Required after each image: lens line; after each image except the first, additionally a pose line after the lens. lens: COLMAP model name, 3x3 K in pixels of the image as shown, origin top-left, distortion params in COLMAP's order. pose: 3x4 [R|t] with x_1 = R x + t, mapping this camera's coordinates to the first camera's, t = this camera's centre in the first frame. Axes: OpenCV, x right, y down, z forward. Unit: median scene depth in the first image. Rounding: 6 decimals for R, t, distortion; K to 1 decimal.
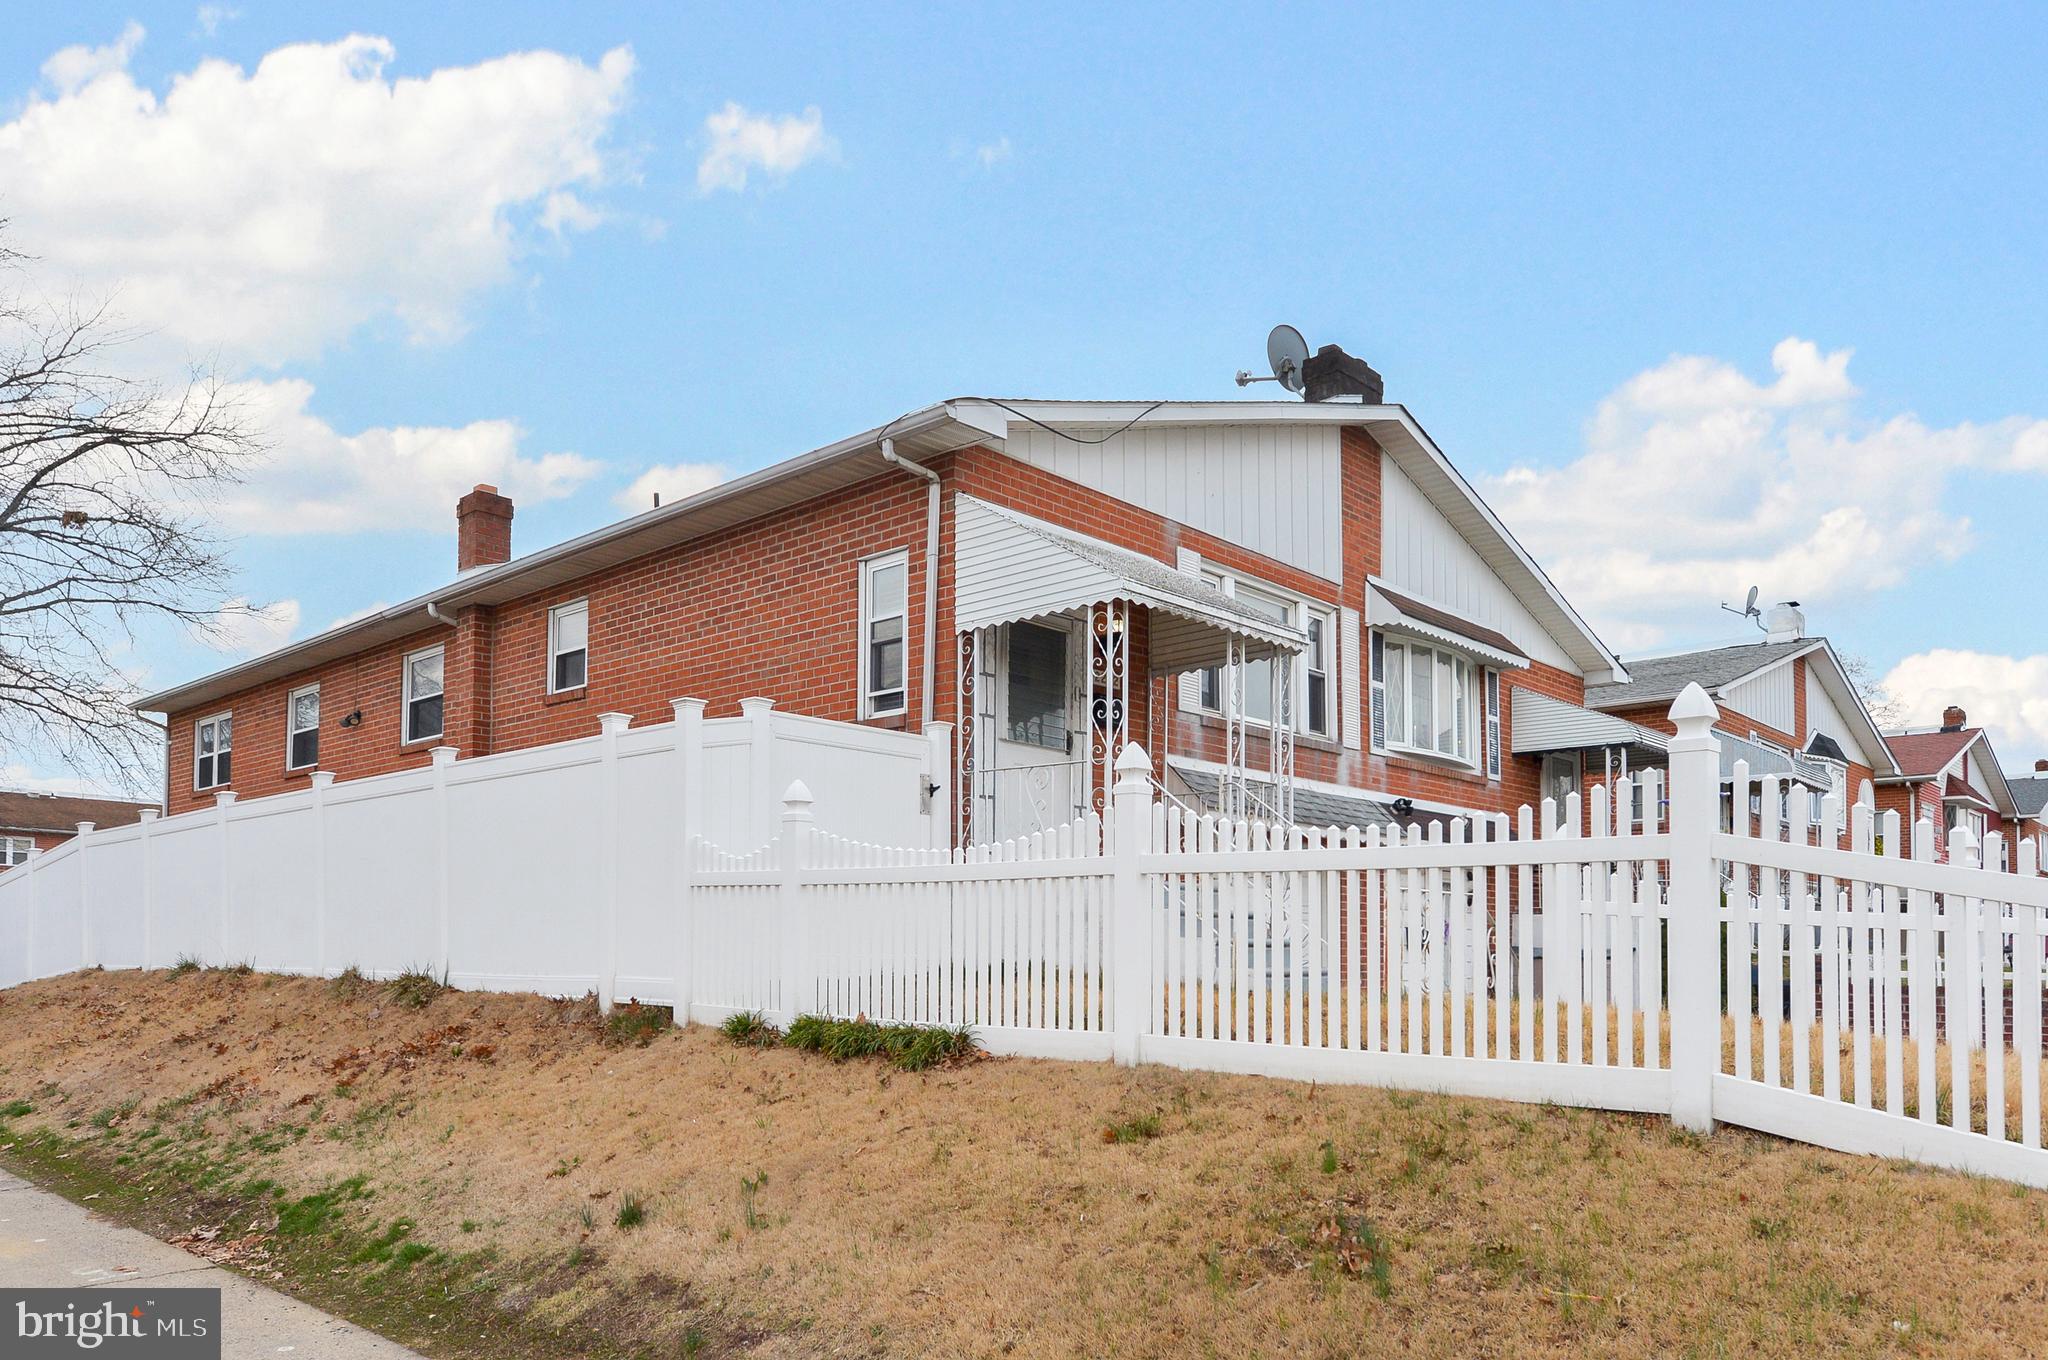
lens RADIAL K [[1401.1, 0, 1013.1], [0, 1401.1, 869.4], [0, 0, 1]] dist [0.005425, 0.004472]
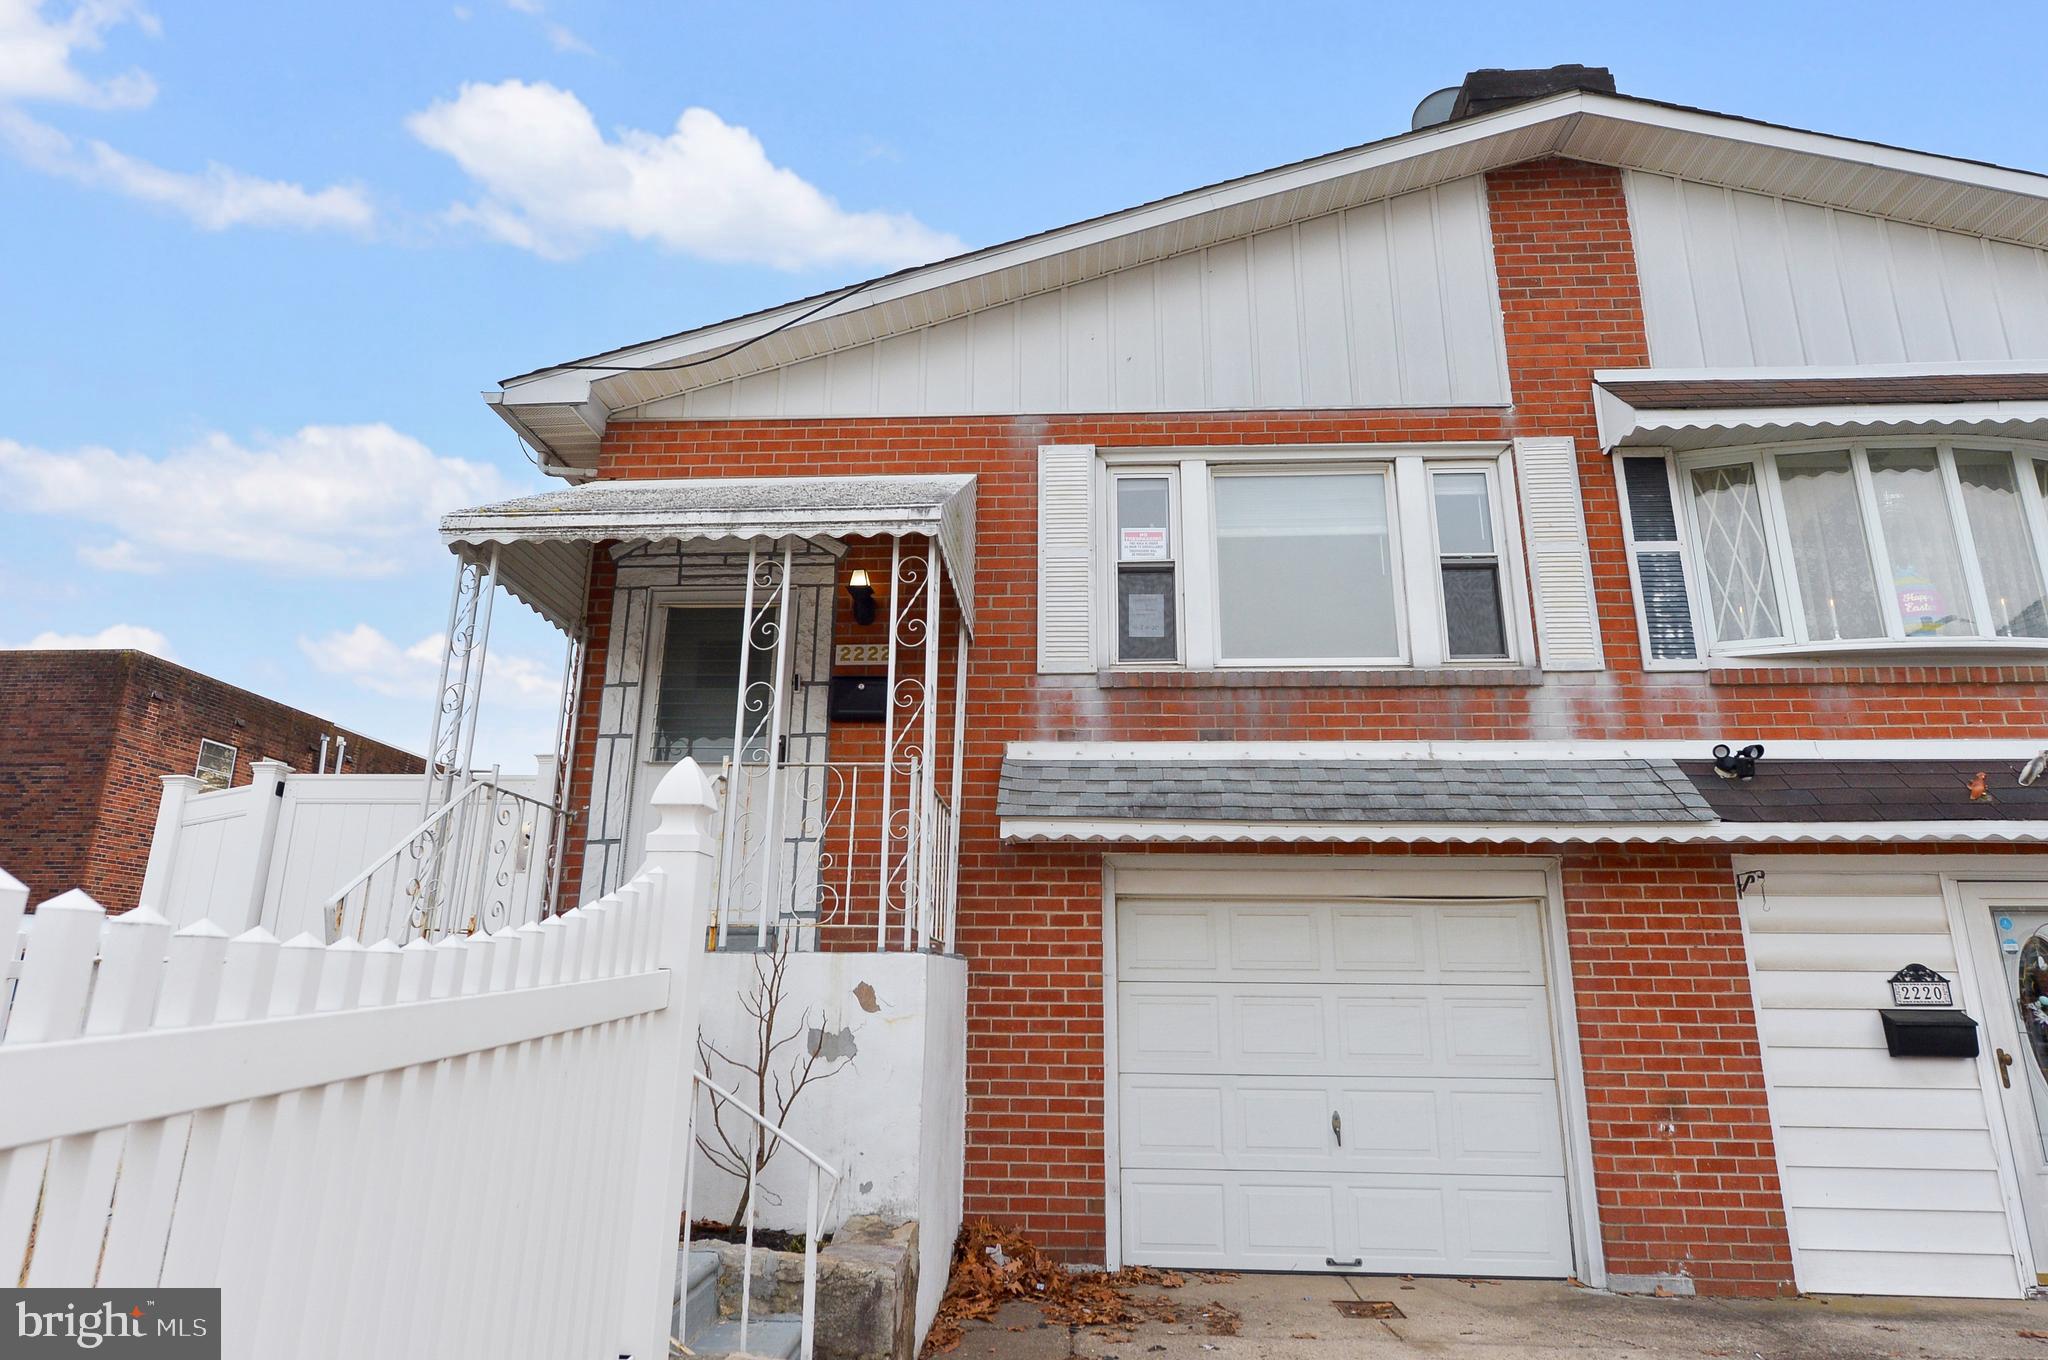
lens RADIAL K [[1154.9, 0, 1016.9], [0, 1154.9, 677.3], [0, 0, 1]] dist [-0.000315, -0.000327]
pose [[0.639743, -0.213252, -0.738413, 0.422591], [0.040749, 0.968797, -0.244483, 0.016733], [0.767508, 0.126317, 0.628470, 0.537030]]
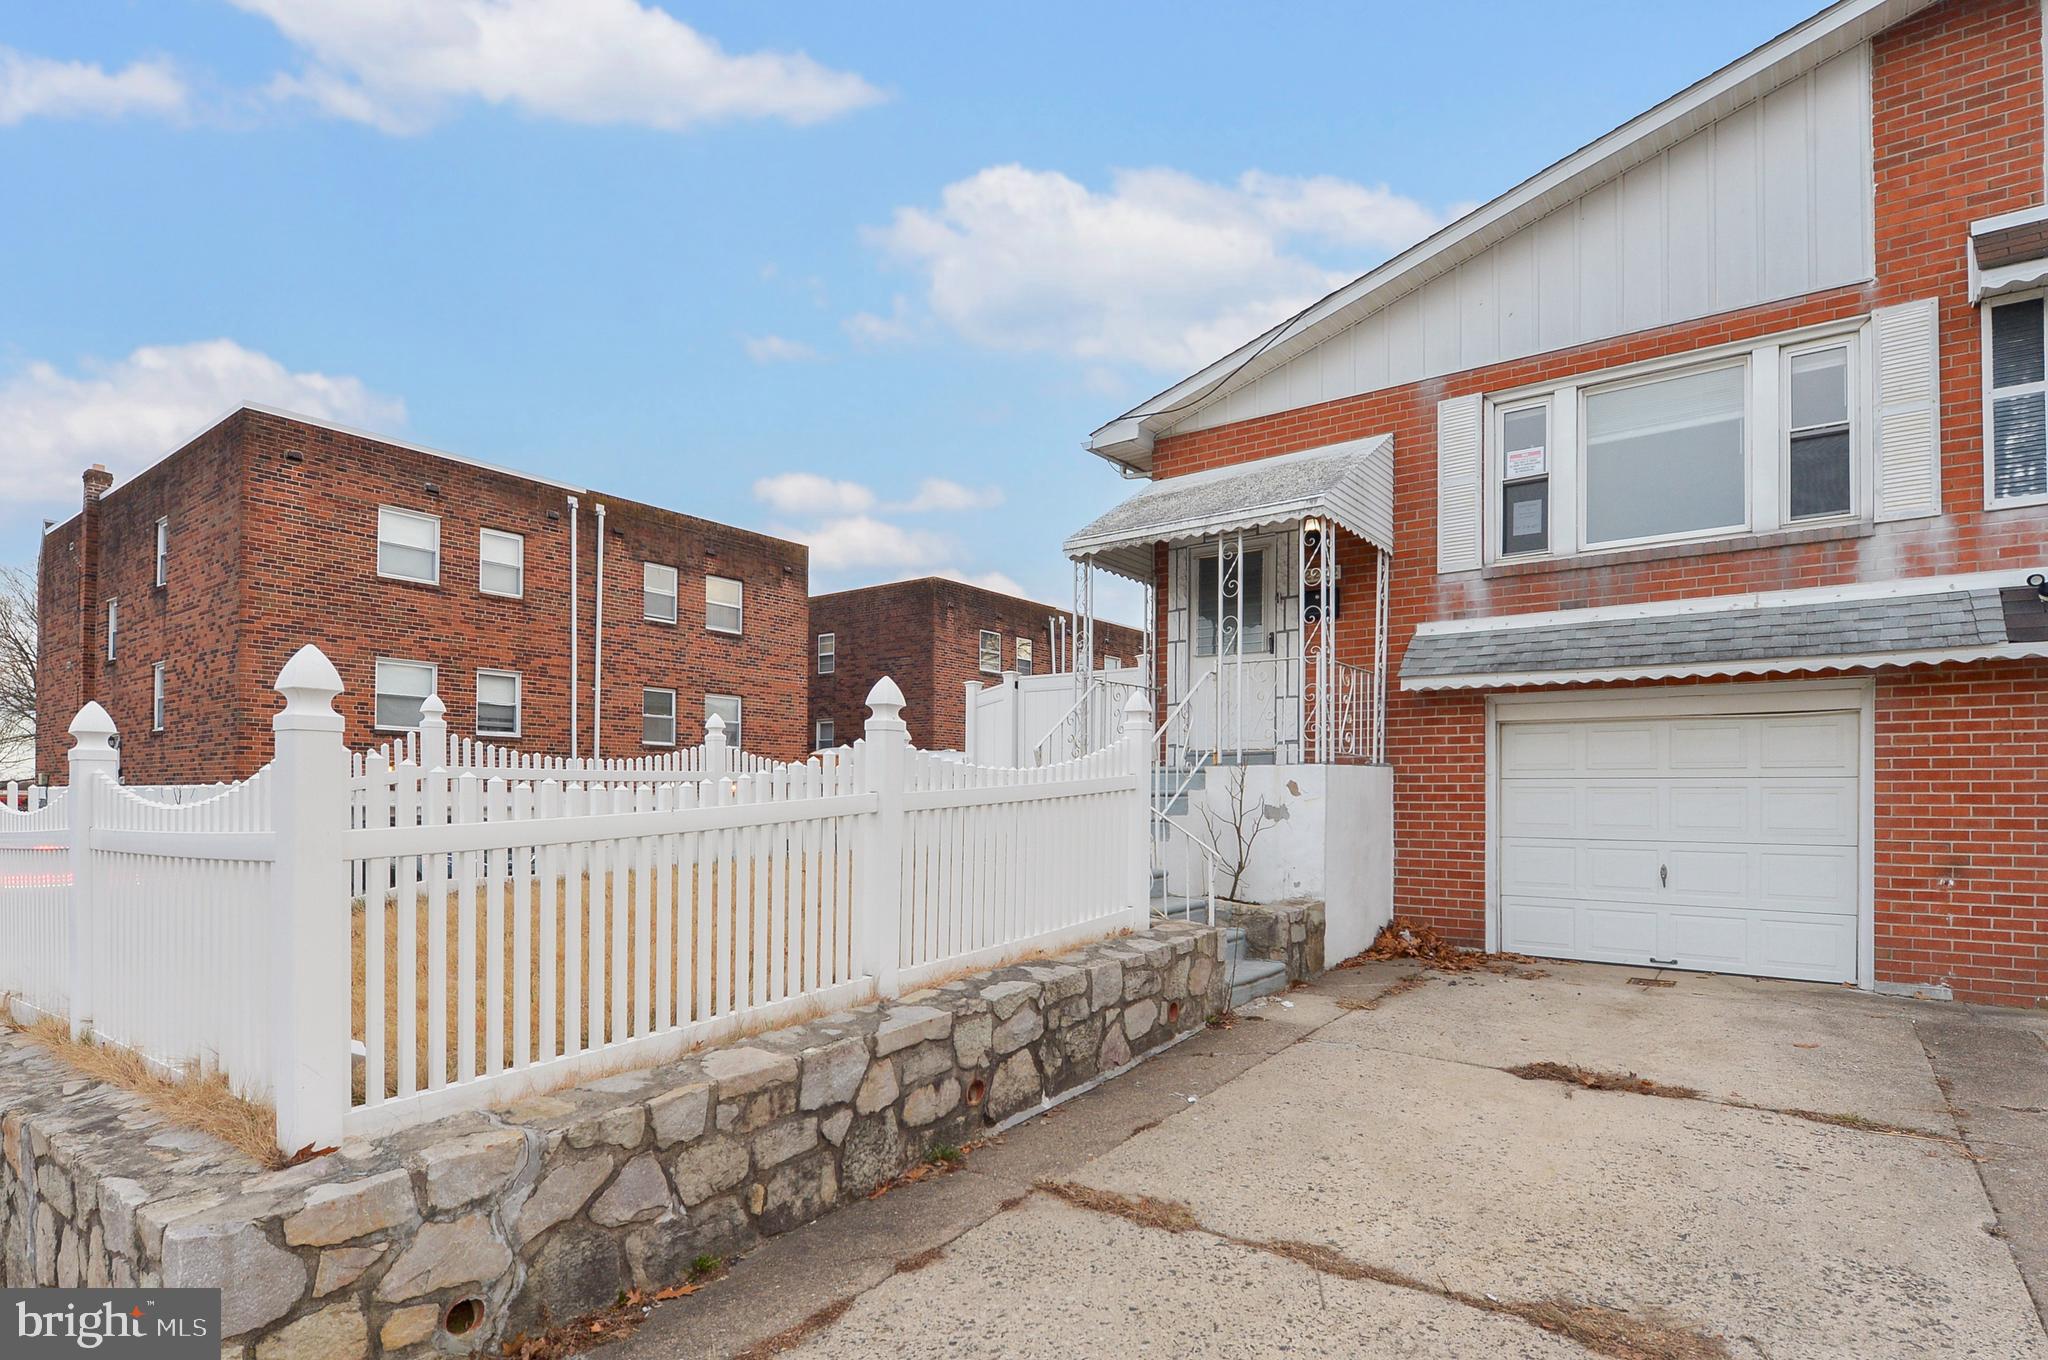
lens RADIAL K [[1060.1, 0, 1009.1], [0, 1060.1, 781.6], [0, 0, 1]] dist [-0.006780, -0.001123]
pose [[0.095303, -0.027756, -0.995061, 0.663502], [0.048871, 0.998536, -0.023172, 0.024763], [0.994248, -0.046422, 0.096520, 0.521927]]
